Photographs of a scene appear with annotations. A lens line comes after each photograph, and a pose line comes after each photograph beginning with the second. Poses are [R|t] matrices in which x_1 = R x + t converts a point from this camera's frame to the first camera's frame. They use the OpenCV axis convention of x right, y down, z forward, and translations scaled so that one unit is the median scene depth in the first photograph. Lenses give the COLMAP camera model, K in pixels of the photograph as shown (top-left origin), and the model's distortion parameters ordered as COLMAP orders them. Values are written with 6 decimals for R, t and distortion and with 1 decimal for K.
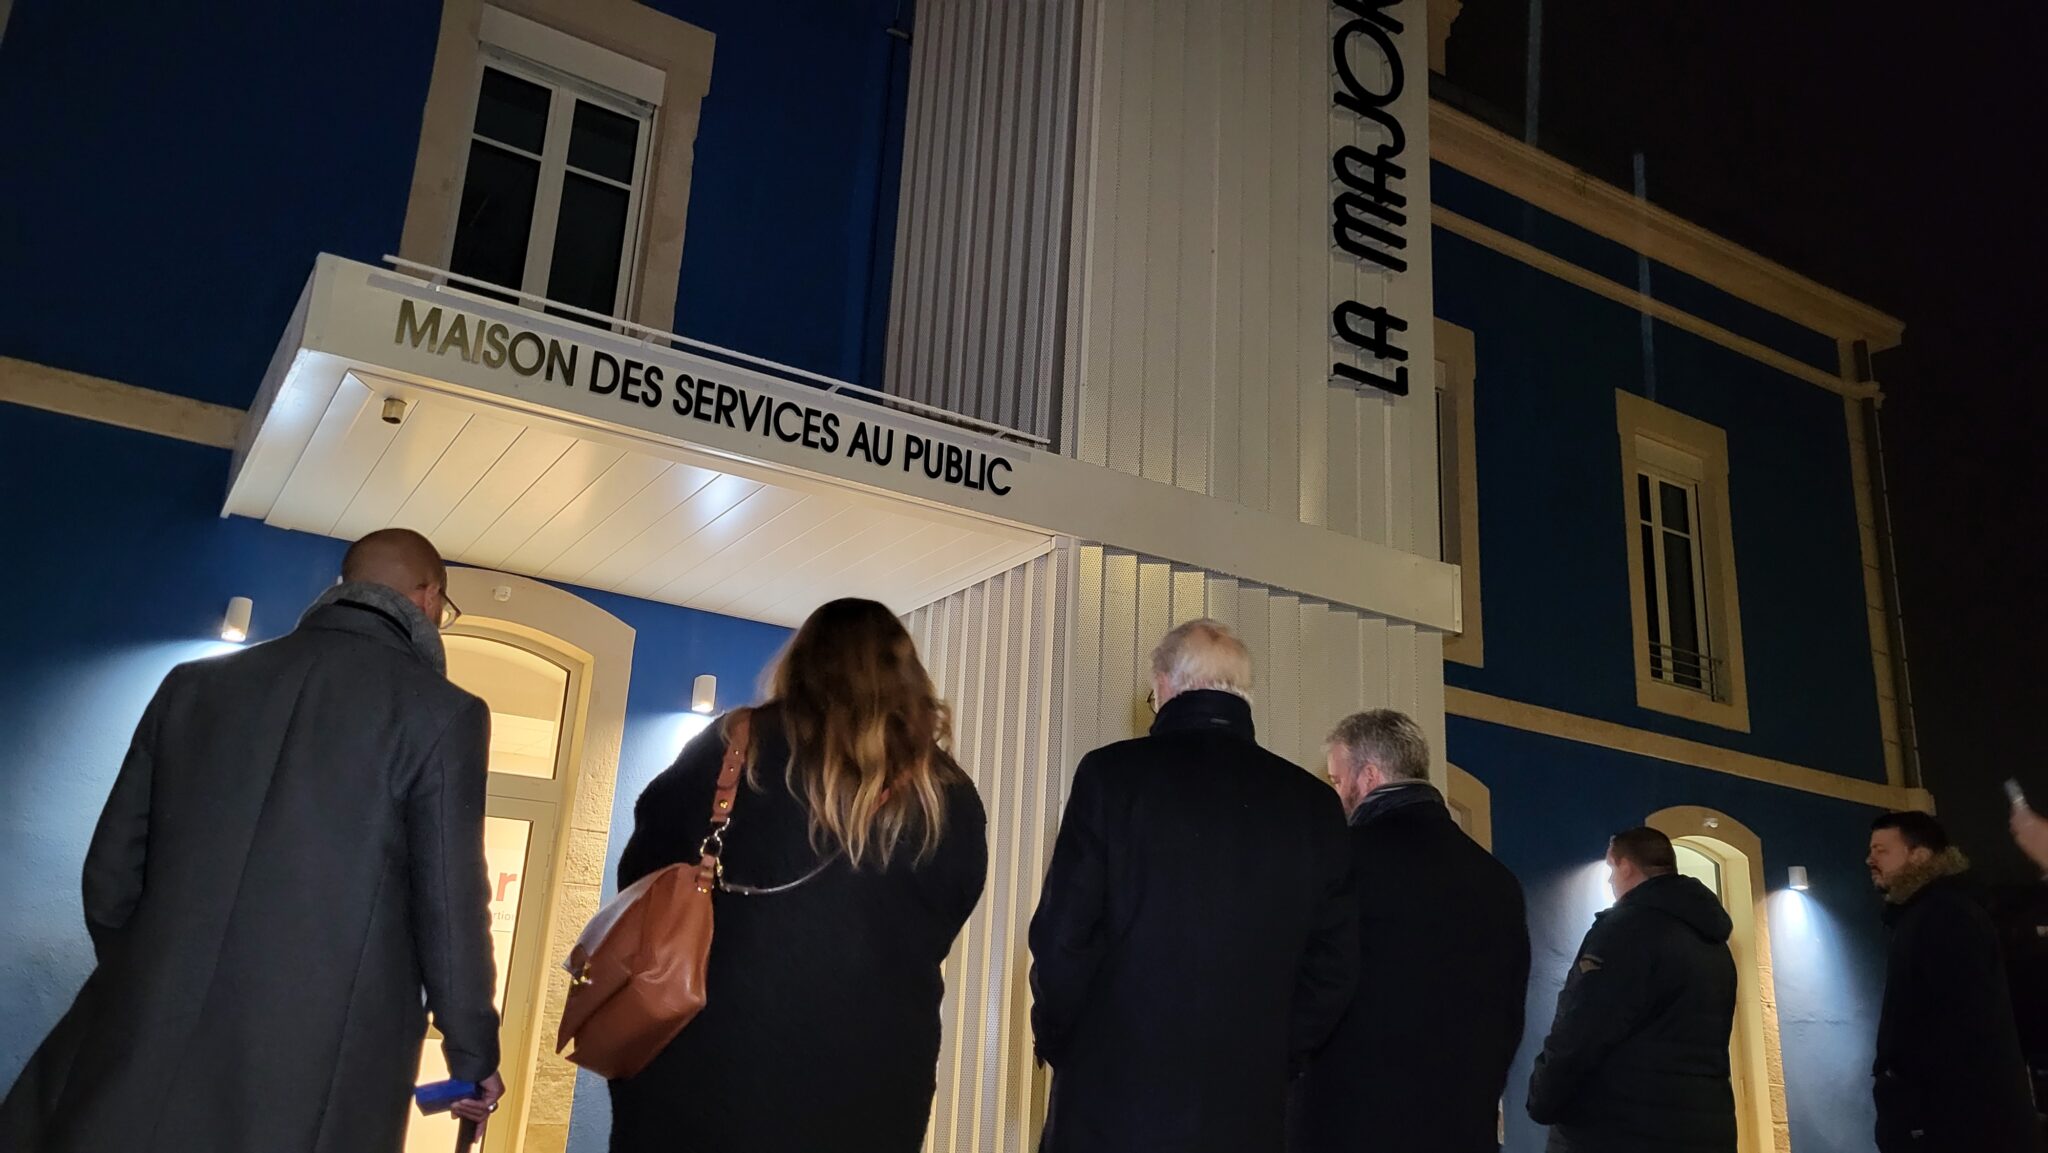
lens RADIAL K [[1577.3, 0, 1024.0], [0, 1577.3, 576.5], [0, 0, 1]] dist [0.031372, 0.004898]
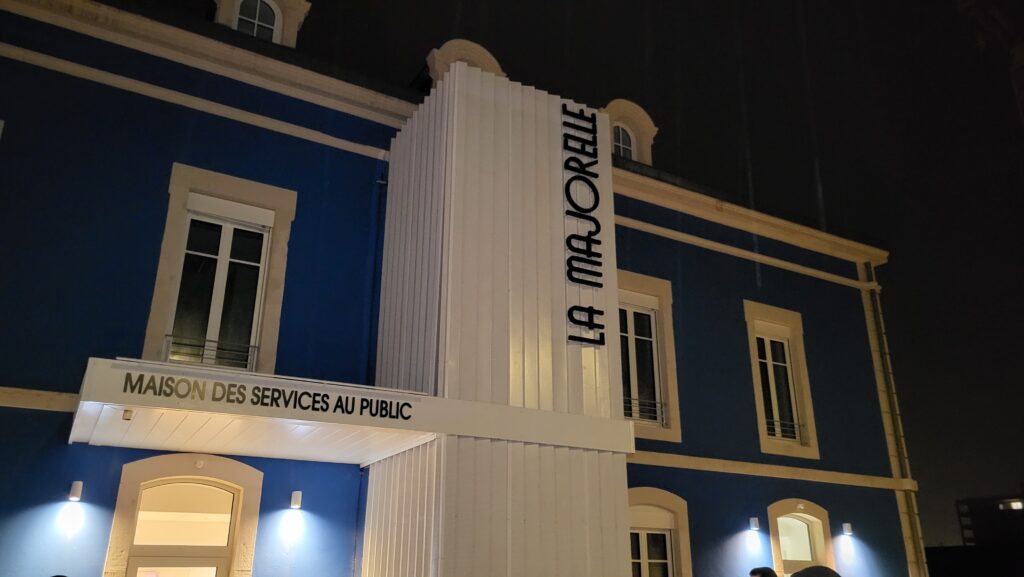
lens RADIAL K [[785.6, 0, 514.8], [0, 785.6, 305.3], [0, 0, 1]] dist [0.037186, -0.001841]
pose [[0.997932, -0.062299, -0.015833, 0.135815], [0.061292, 0.996452, -0.057683, -0.113395], [0.019371, 0.056593, 0.998209, -0.107425]]
